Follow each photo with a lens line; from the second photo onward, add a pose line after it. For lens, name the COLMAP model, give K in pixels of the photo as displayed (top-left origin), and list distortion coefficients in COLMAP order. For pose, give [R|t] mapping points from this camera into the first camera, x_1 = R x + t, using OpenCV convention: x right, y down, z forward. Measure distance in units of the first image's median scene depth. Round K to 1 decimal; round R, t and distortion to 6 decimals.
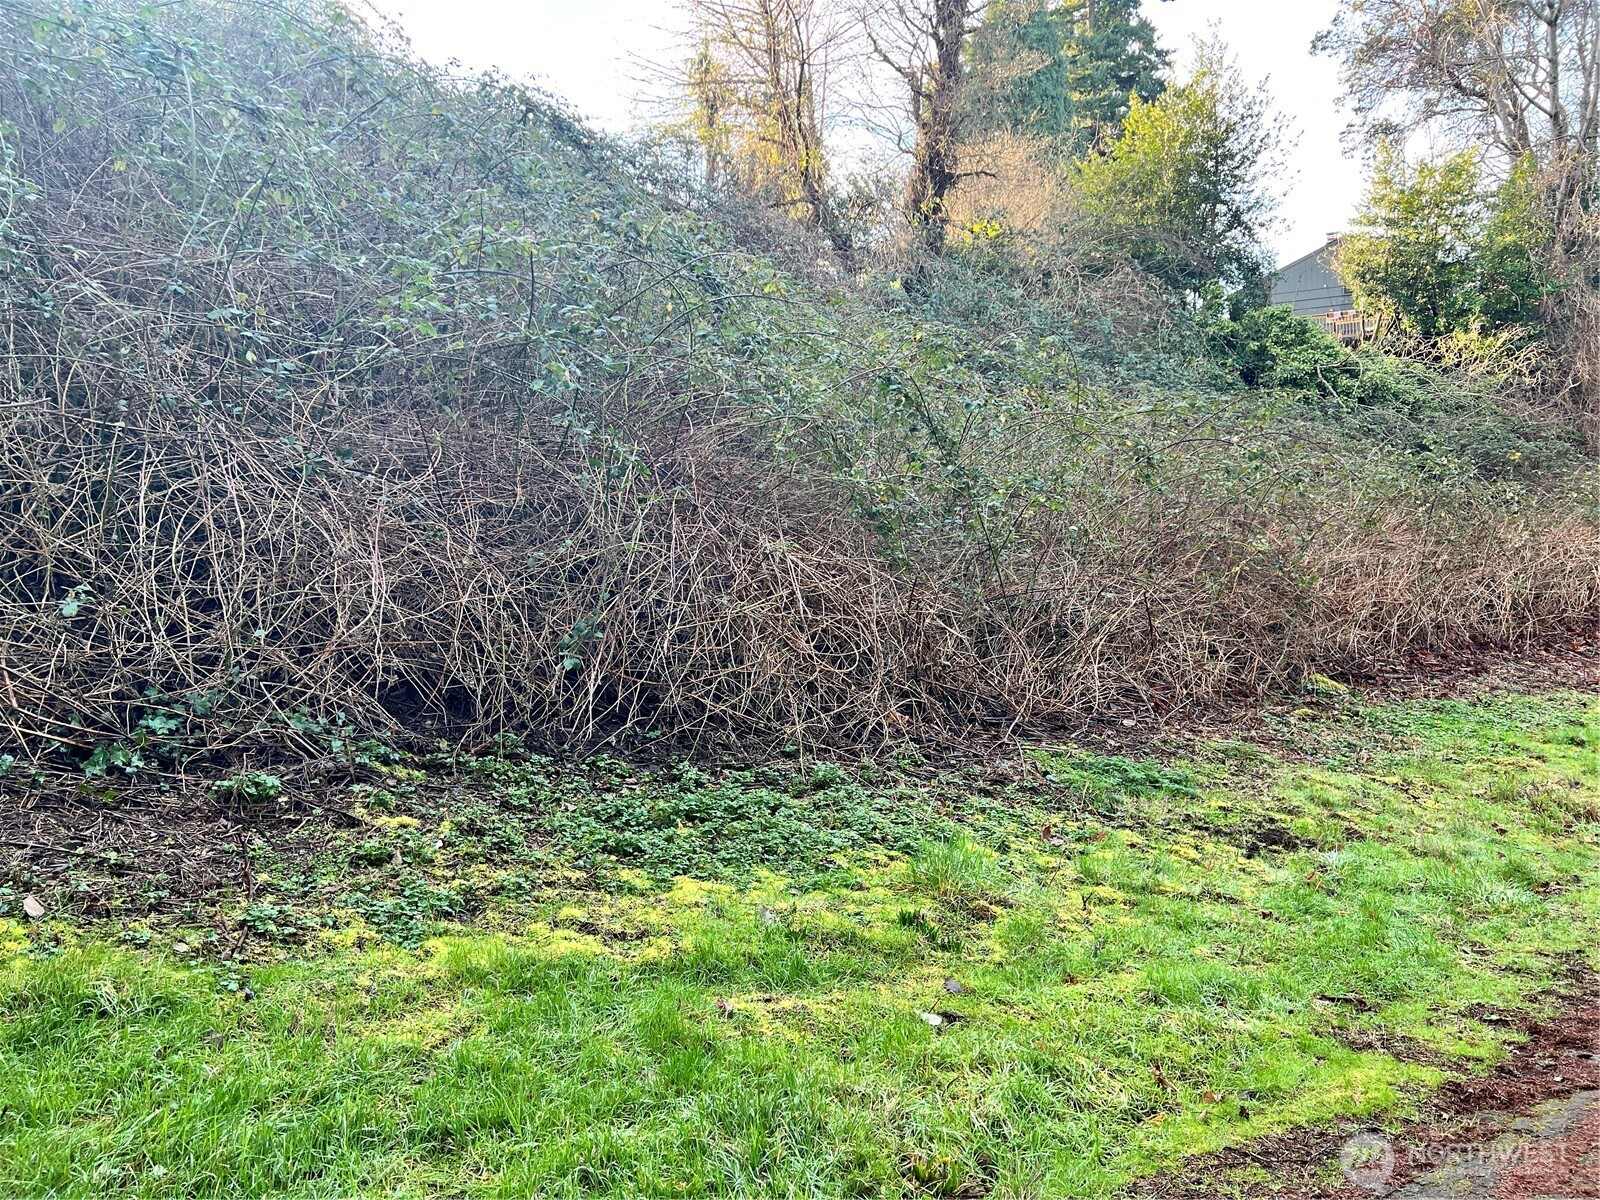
lens RADIAL K [[1185.4, 0, 791.9], [0, 1185.4, 596.4], [0, 0, 1]] dist [0.048755, -0.058816]
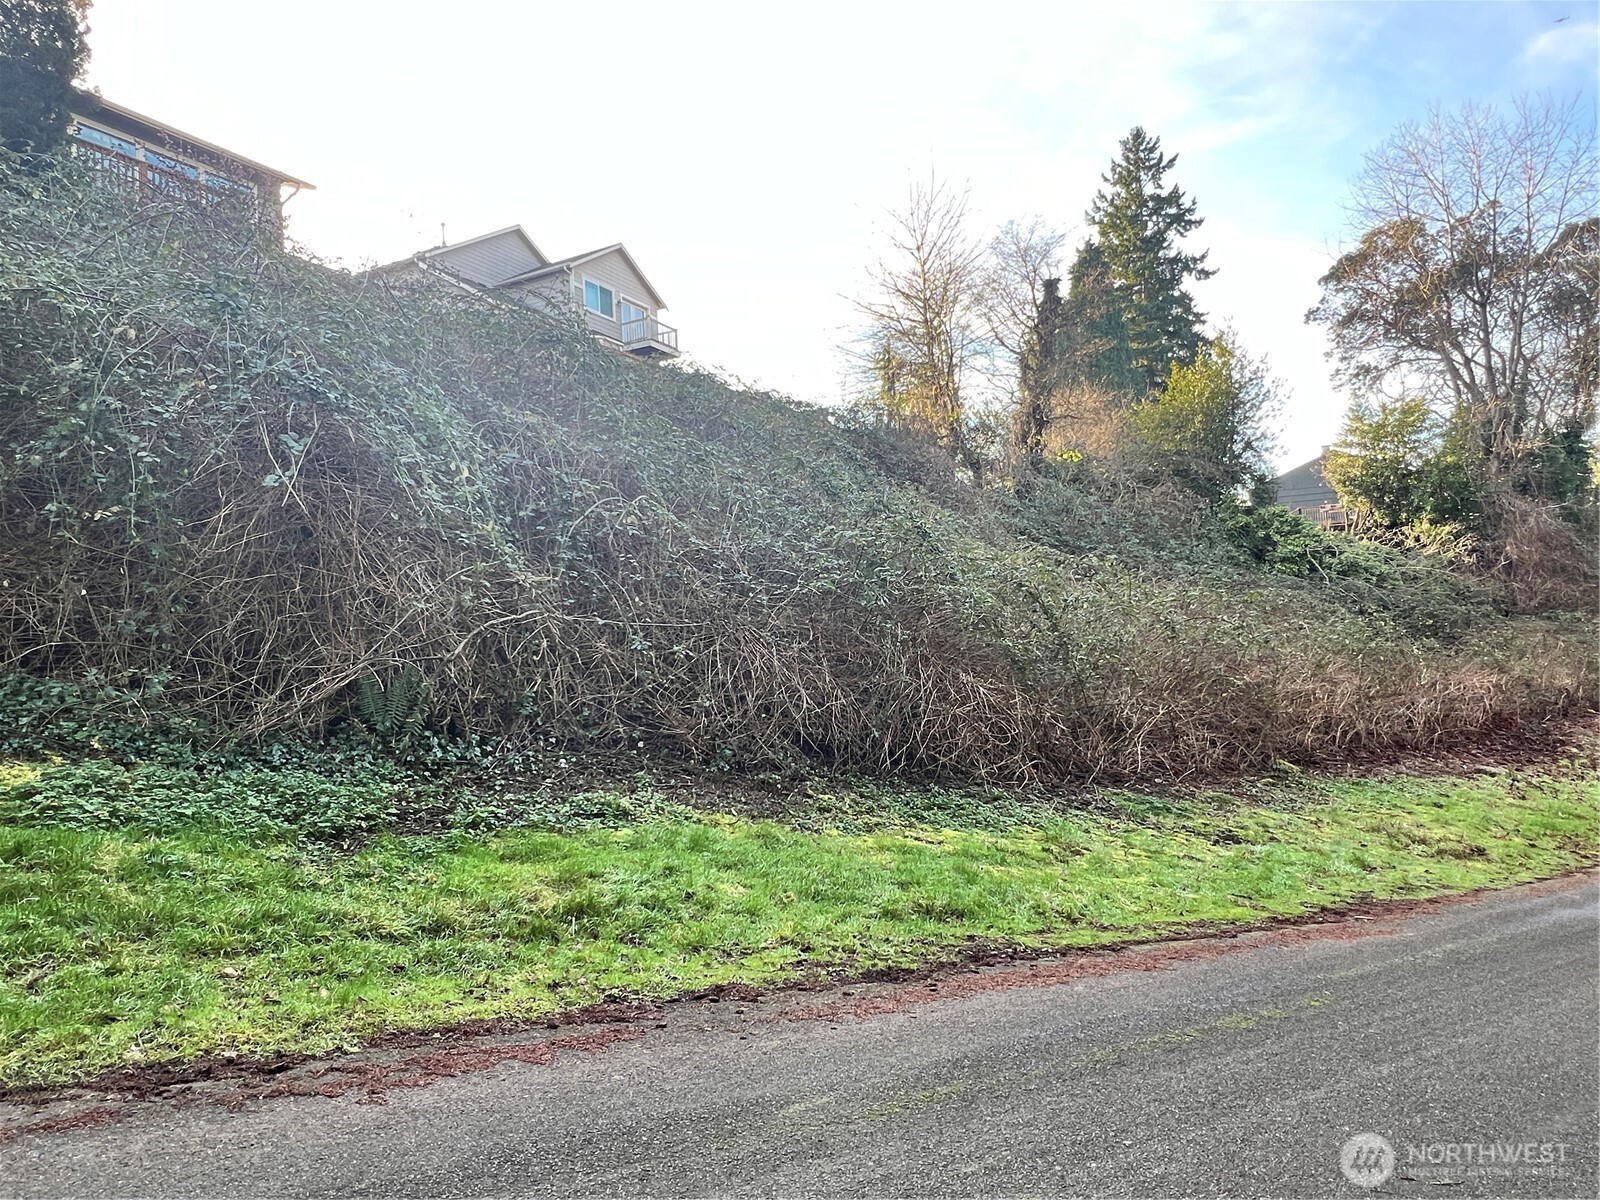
lens RADIAL K [[901.5, 0, 803.3], [0, 901.5, 588.9], [0, 0, 1]] dist [-0.011611, 0.004880]
pose [[0.991812, 0.017673, -0.126479, -0.072965], [-0.031964, 0.993208, -0.111876, -0.010482], [0.123643, 0.115003, 0.985640, -0.391894]]
